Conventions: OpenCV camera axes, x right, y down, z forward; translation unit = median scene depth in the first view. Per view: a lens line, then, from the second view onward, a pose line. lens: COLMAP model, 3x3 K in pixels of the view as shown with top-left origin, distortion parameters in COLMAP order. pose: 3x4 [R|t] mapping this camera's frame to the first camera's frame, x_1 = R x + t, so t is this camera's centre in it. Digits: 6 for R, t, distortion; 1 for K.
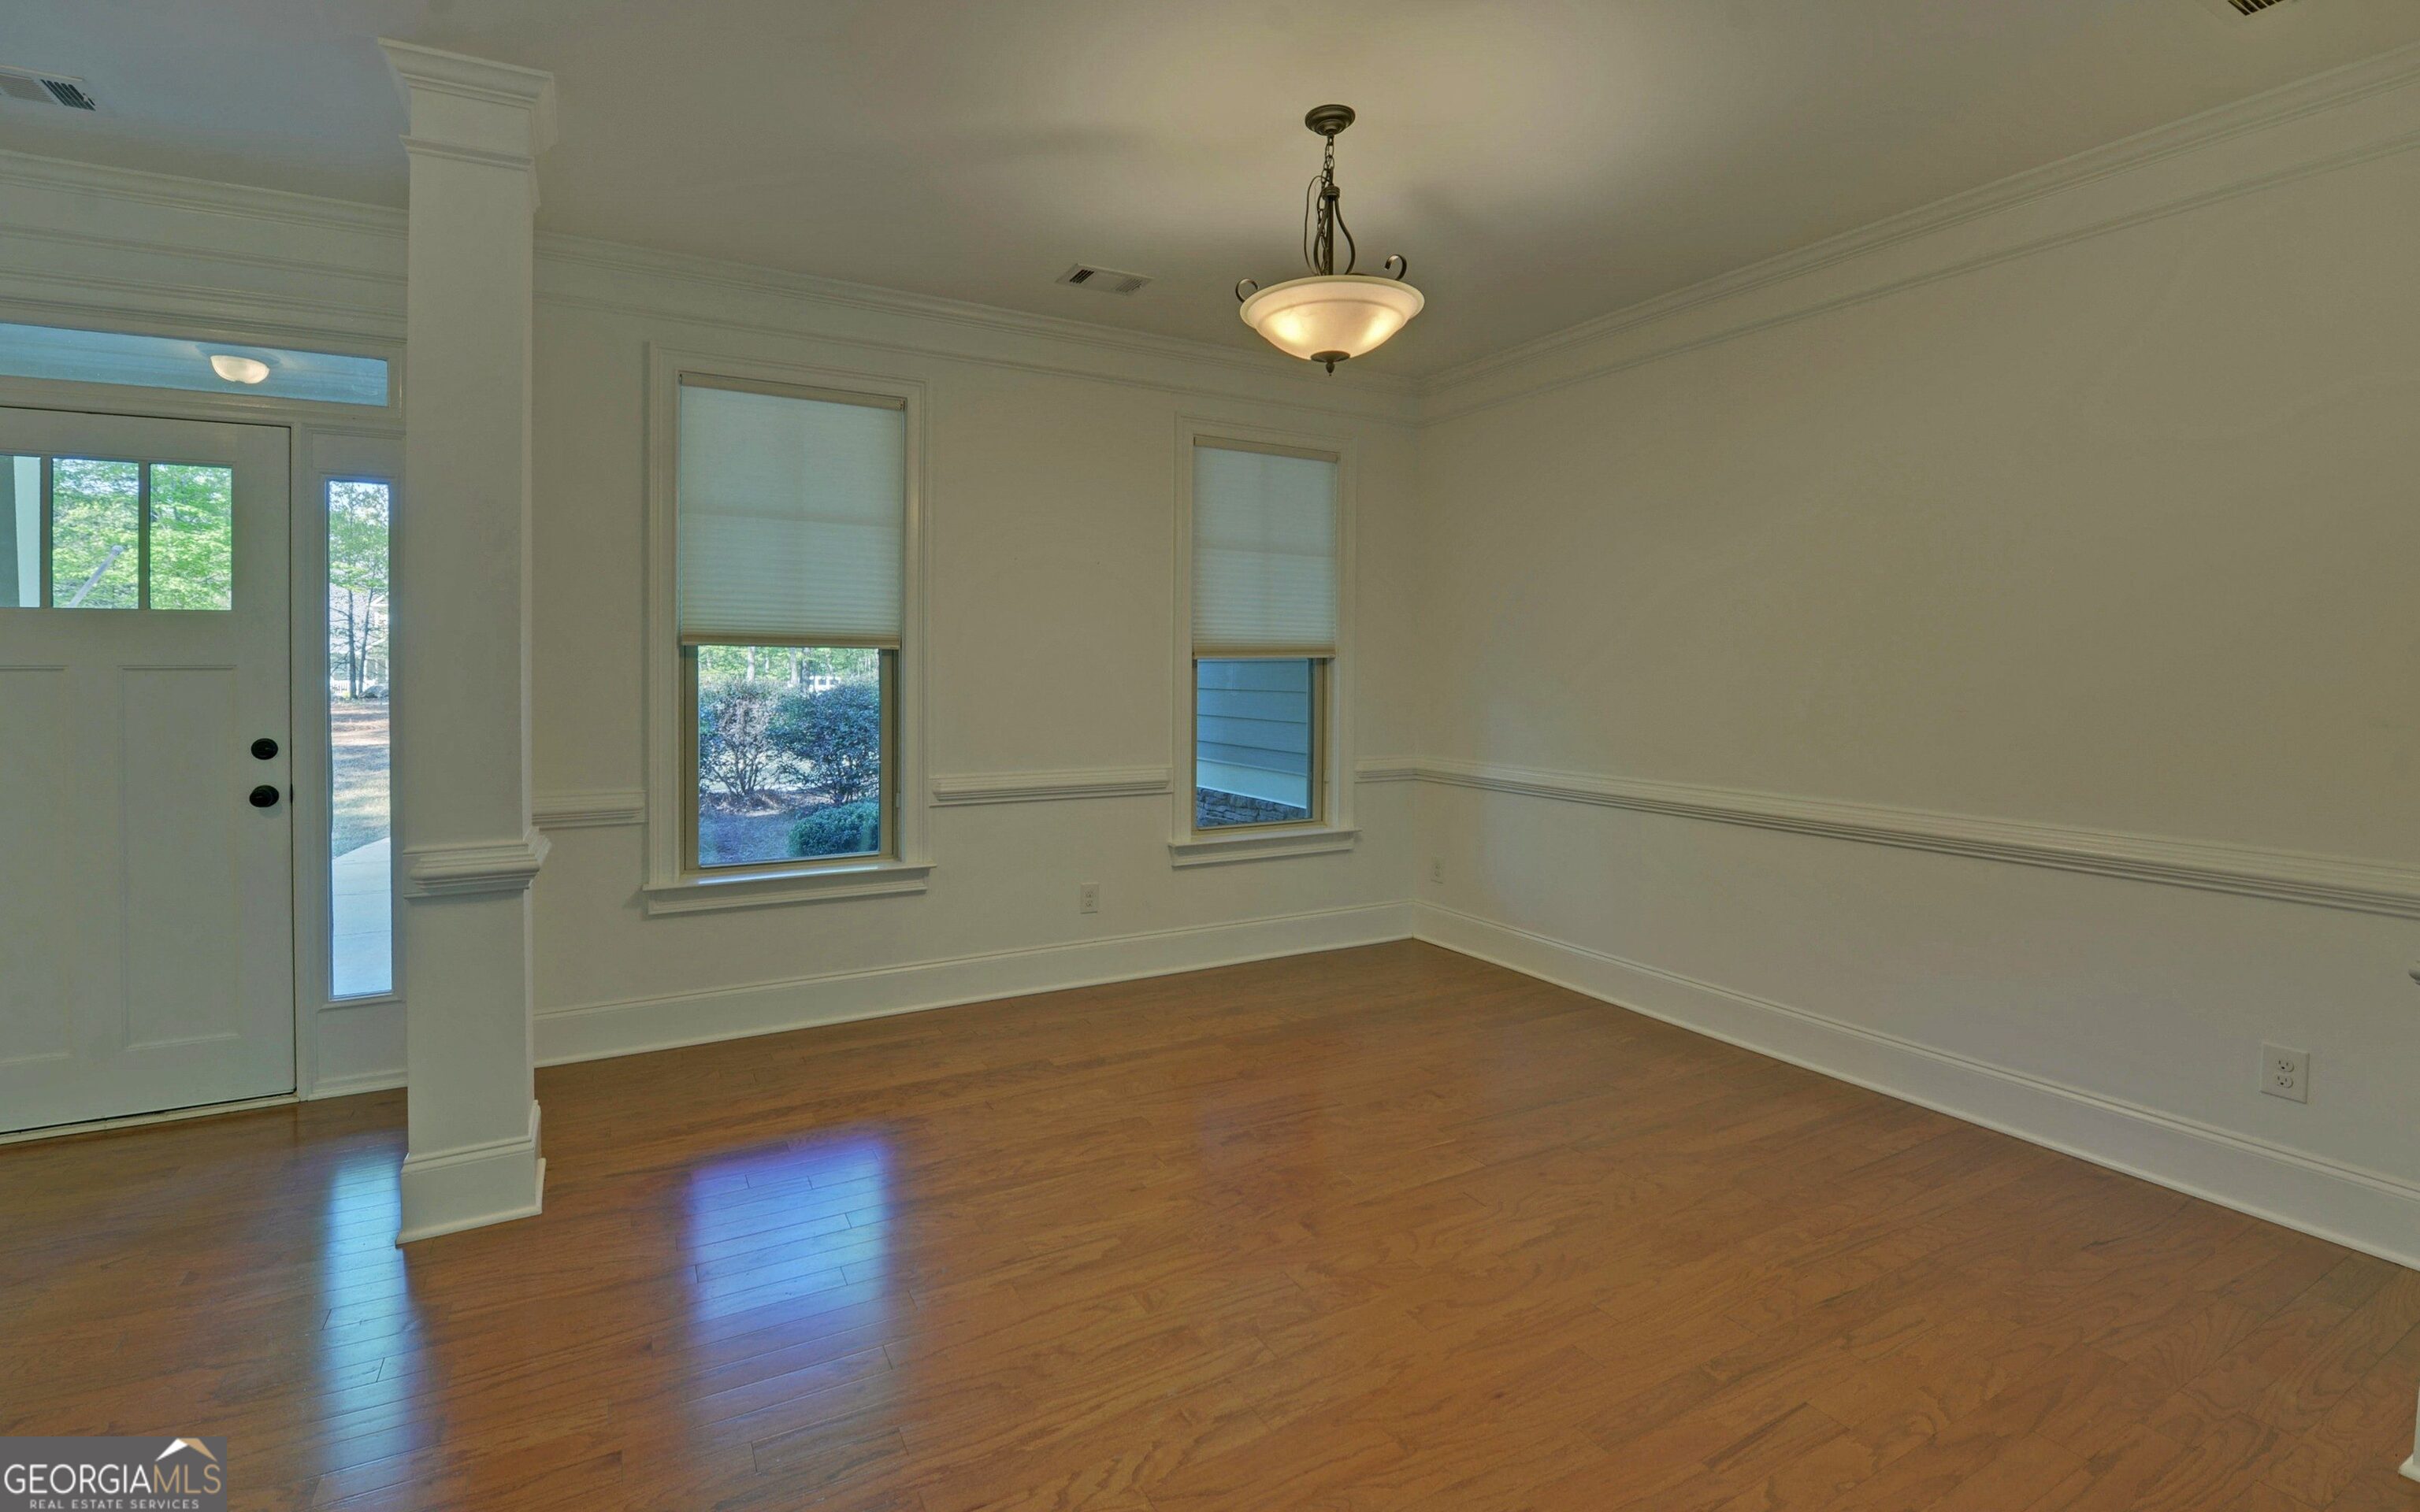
lens RADIAL K [[1036.7, 0, 1163.3], [0, 1036.7, 680.5], [0, 0, 1]] dist [-0.017256, -0.000425]
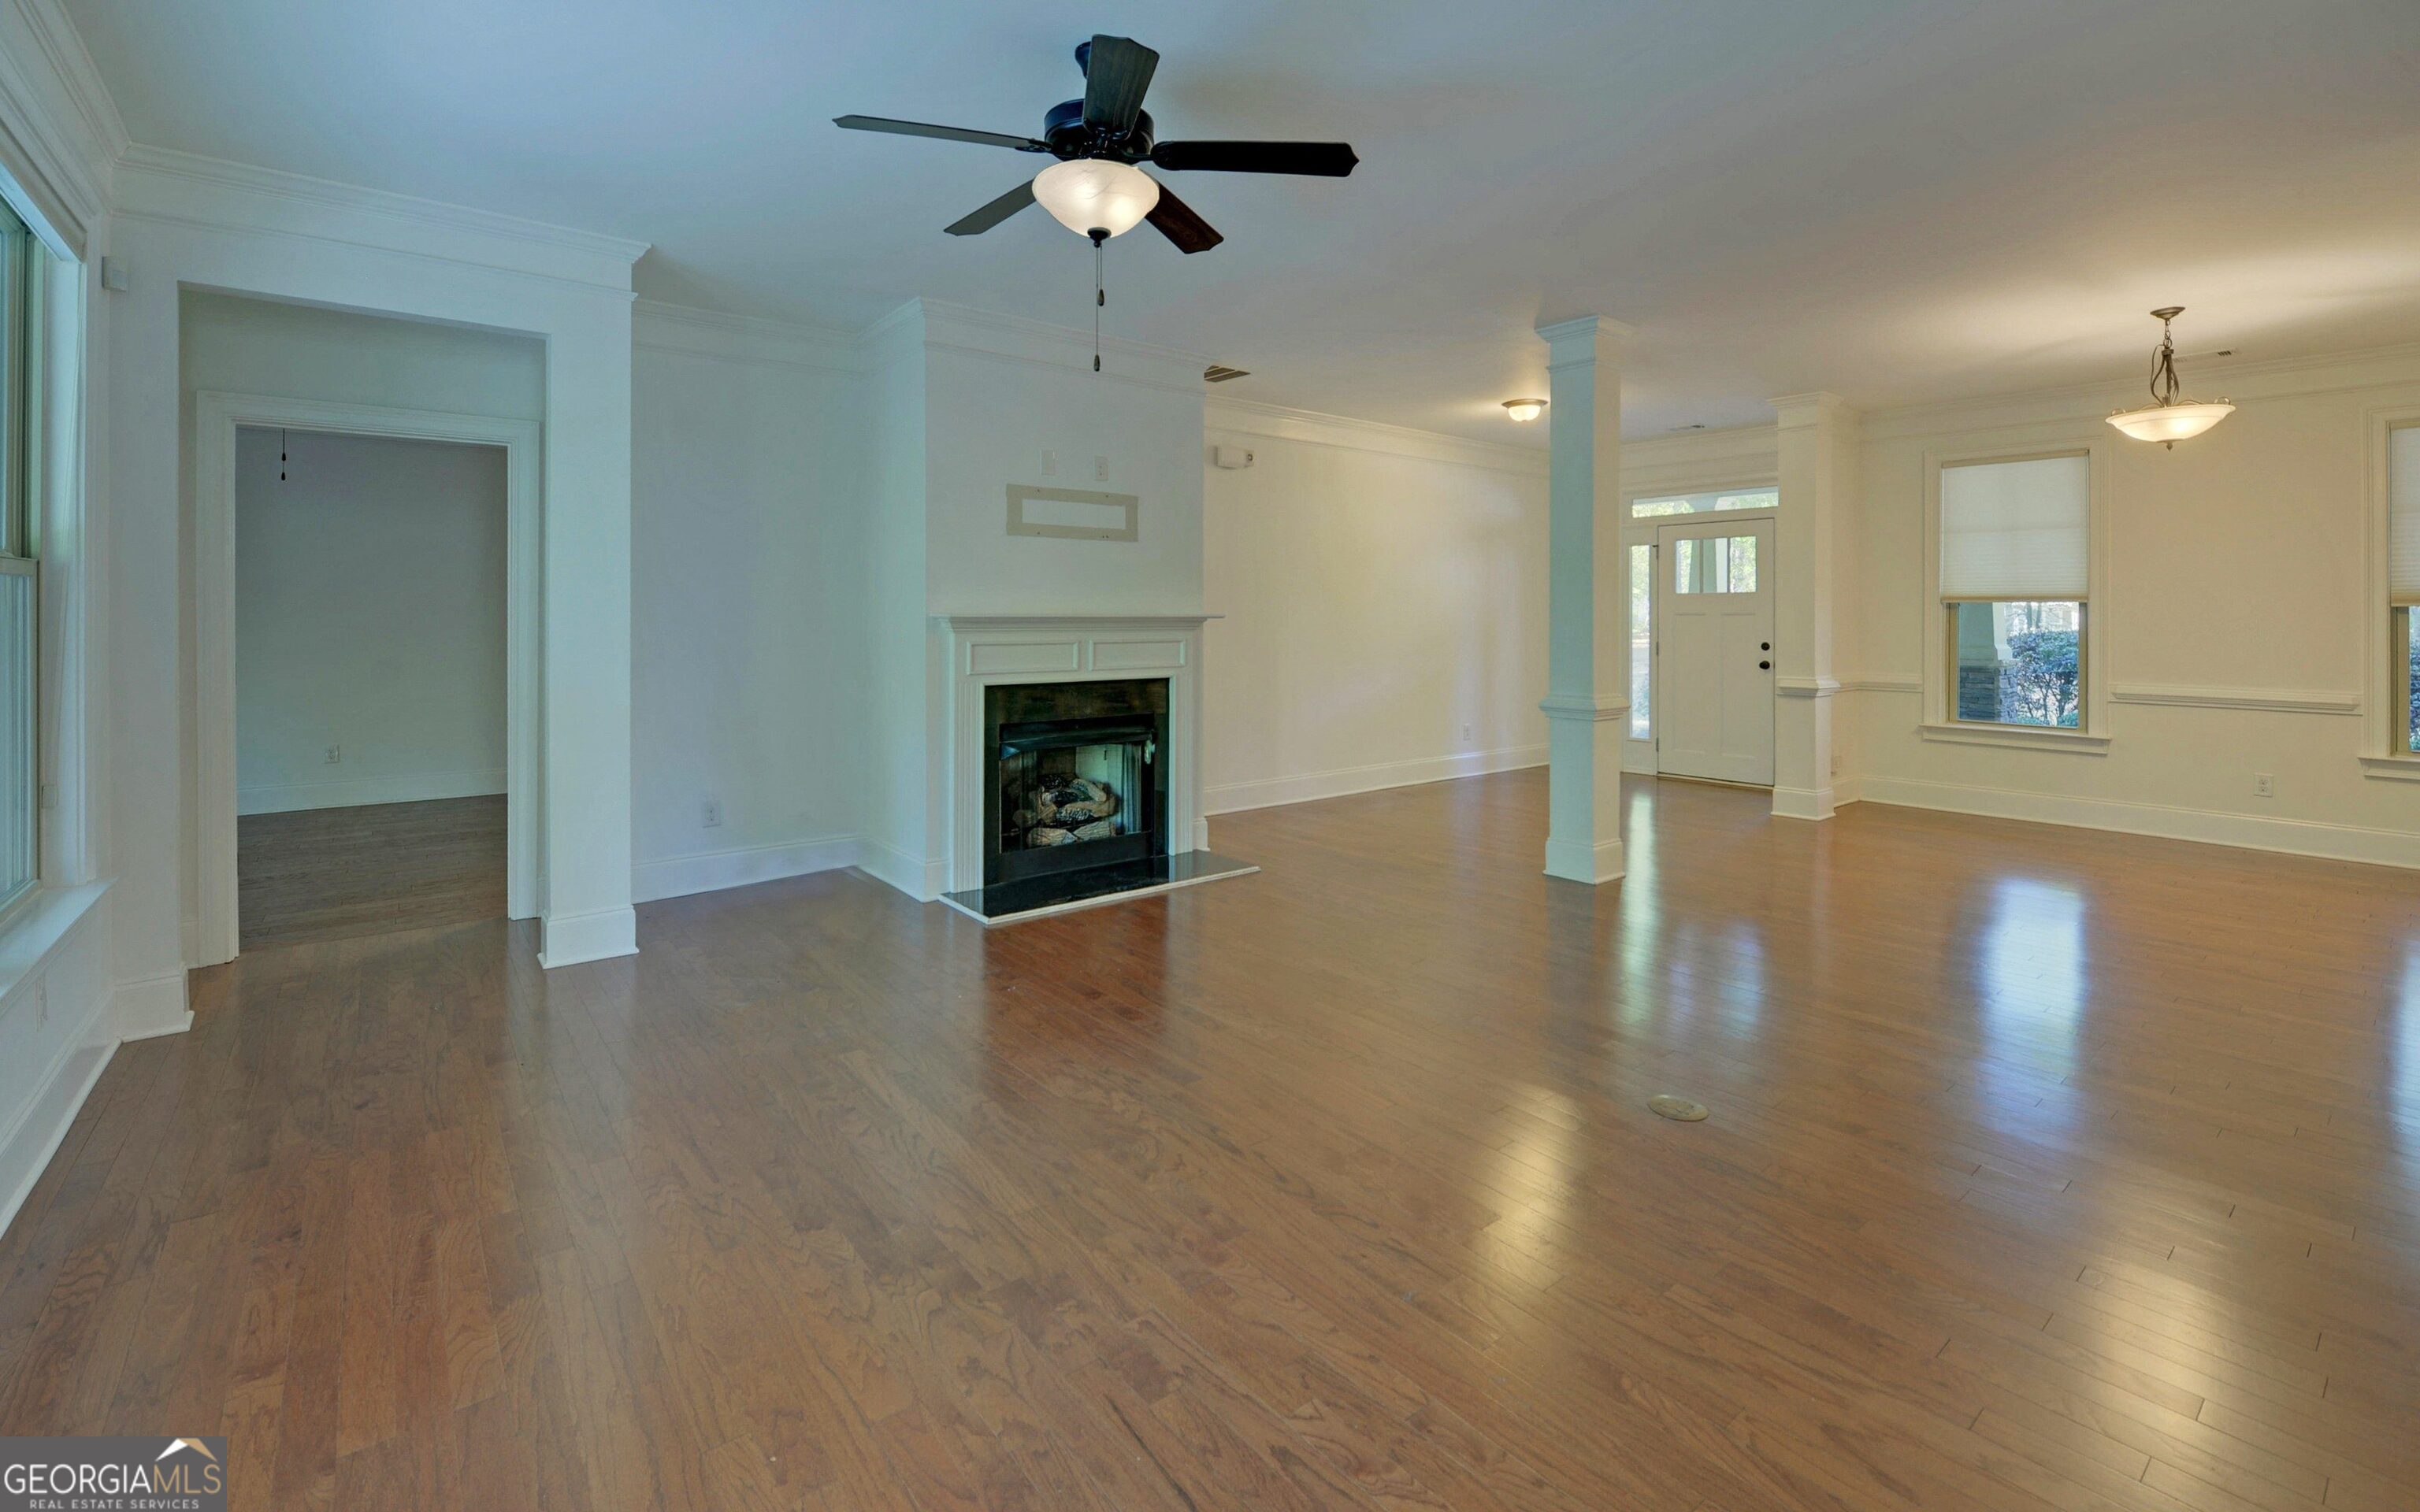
lens RADIAL K [[1036.7, 0, 1194.9], [0, 1036.7, 615.6], [0, 0, 1]] dist [-0.017256, -0.000425]
pose [[0.169060, -0.003518, -0.985600, 1.207563], [-0.013900, 0.999886, -0.005953, 0.021202], [0.985508, 0.014706, 0.168992, -0.717792]]
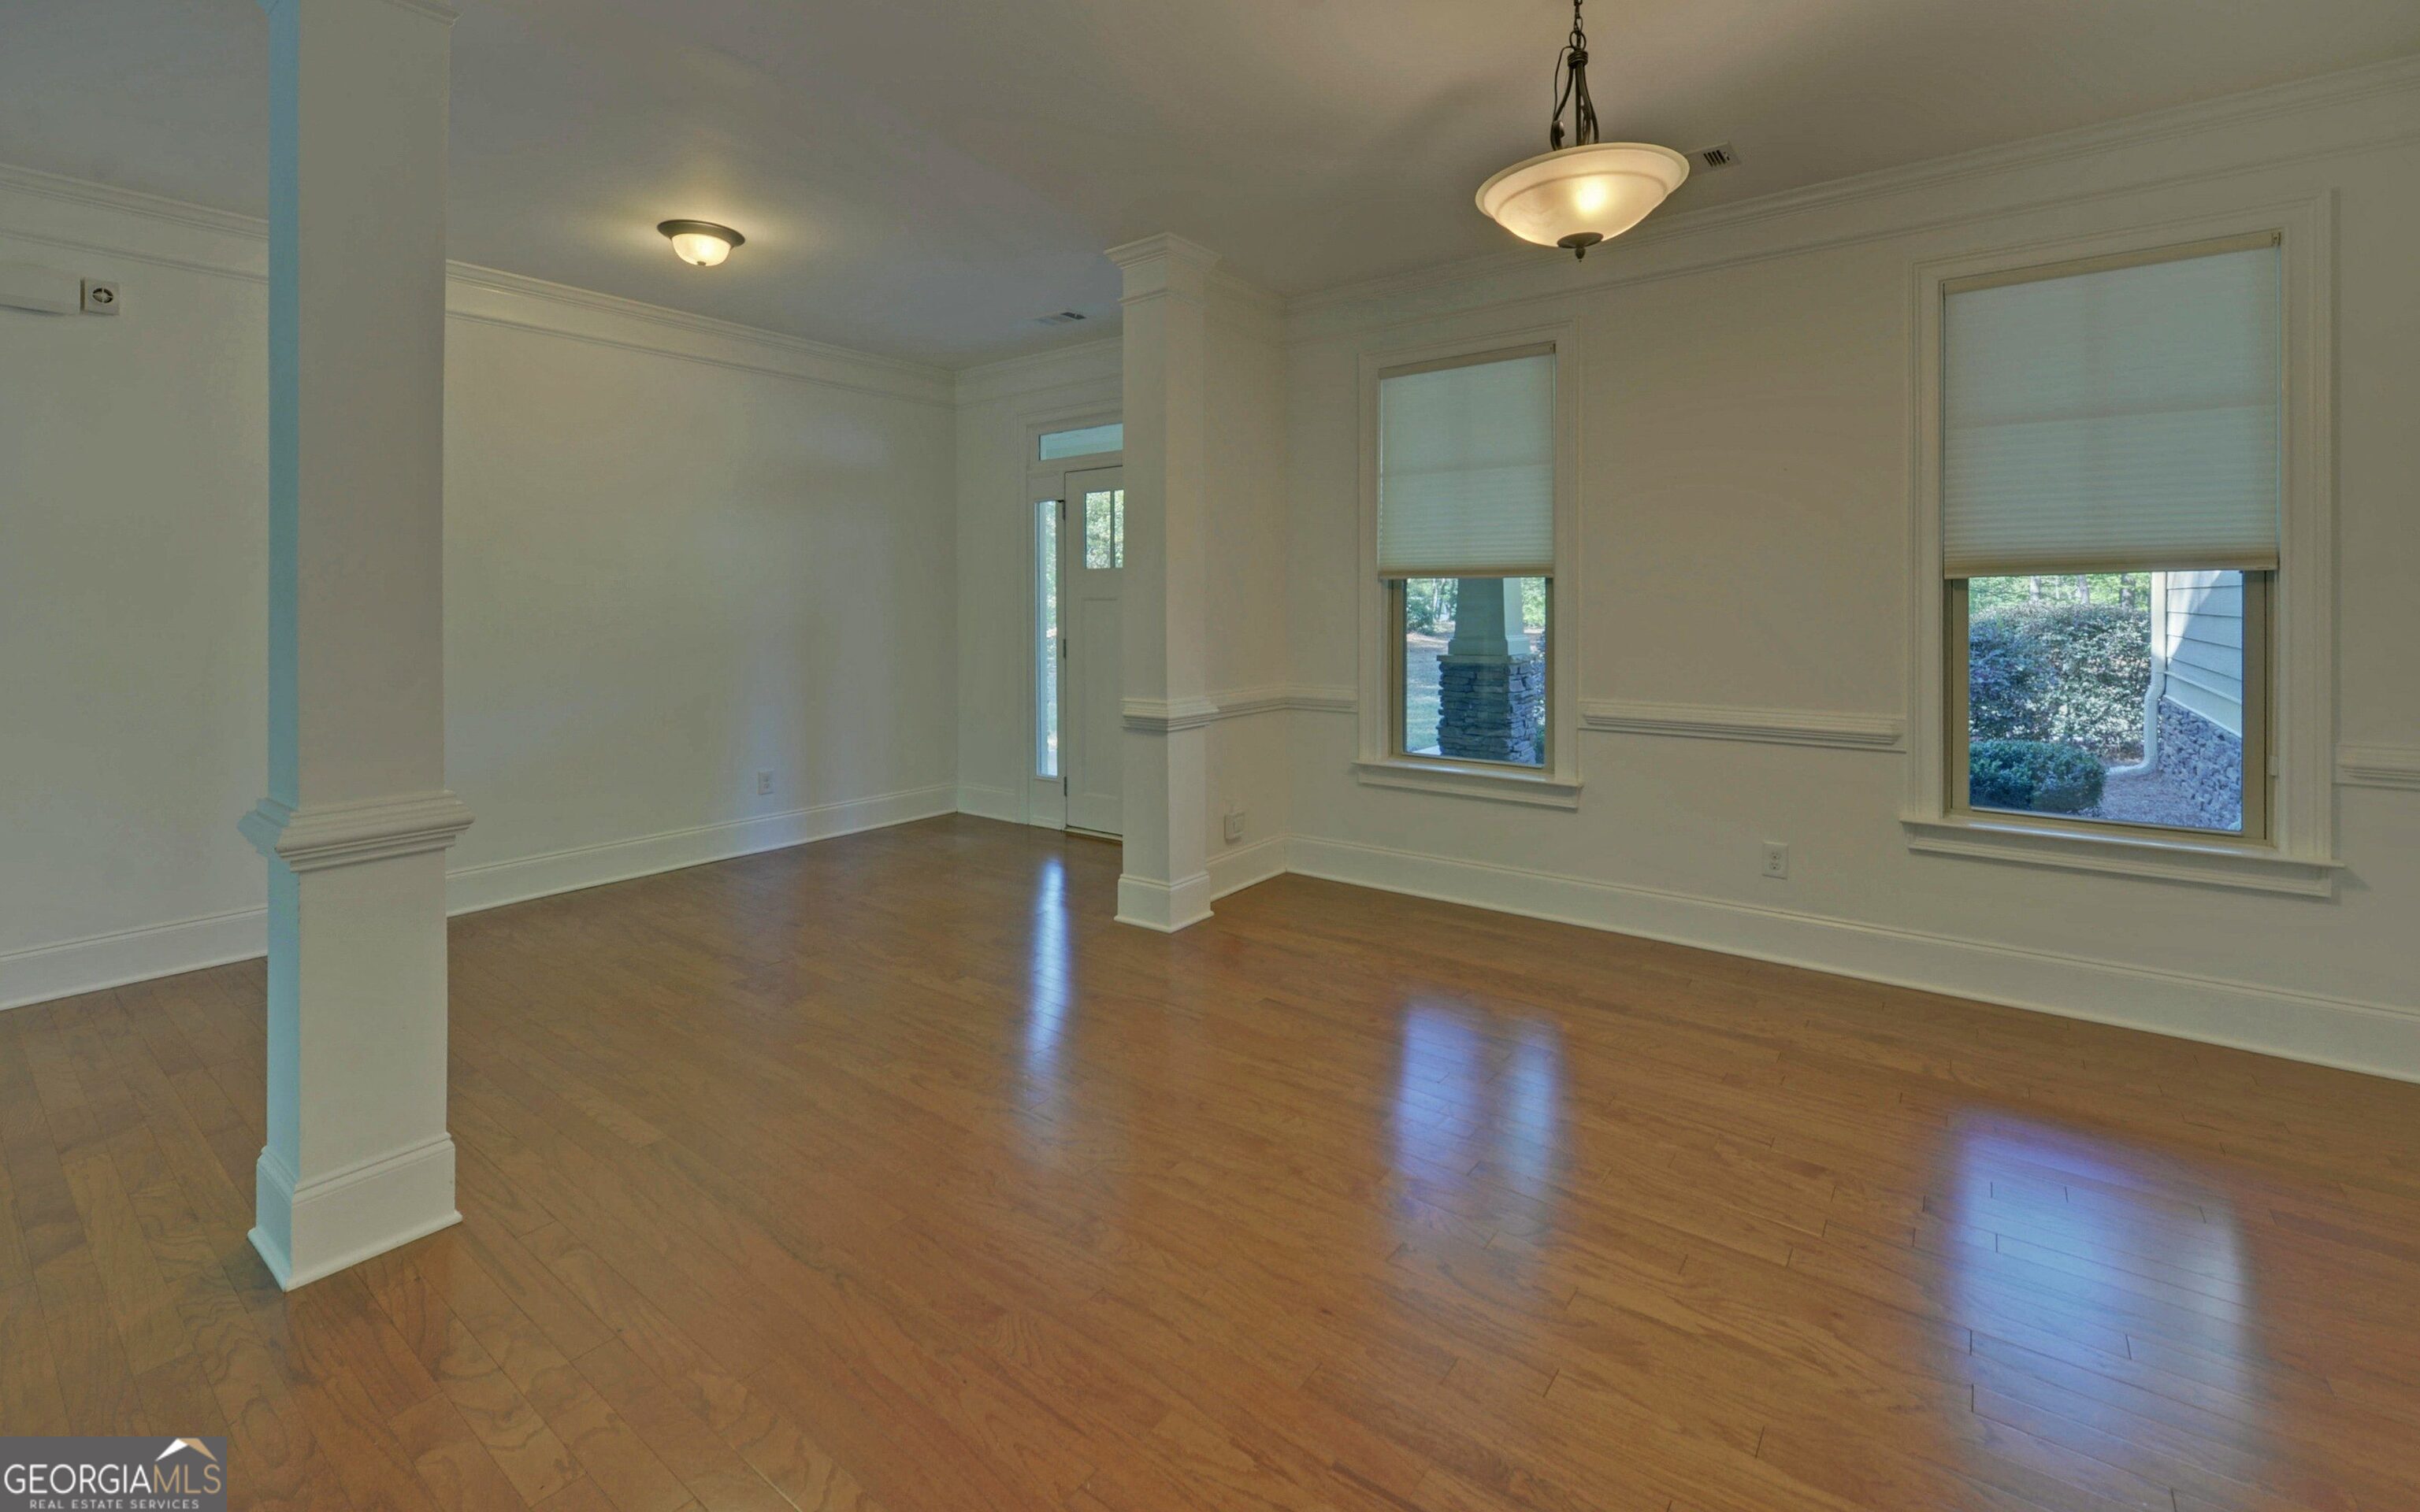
lens RADIAL K [[1036.7, 0, 1165.1], [0, 1036.7, 604.0], [0, 0, 1]] dist [-0.017256, -0.000425]
pose [[0.397990, -0.003569, -0.917383, 0.619992], [-0.006175, 0.999959, -0.006570, 0.008021], [0.917369, 0.008280, 0.397951, 0.236665]]
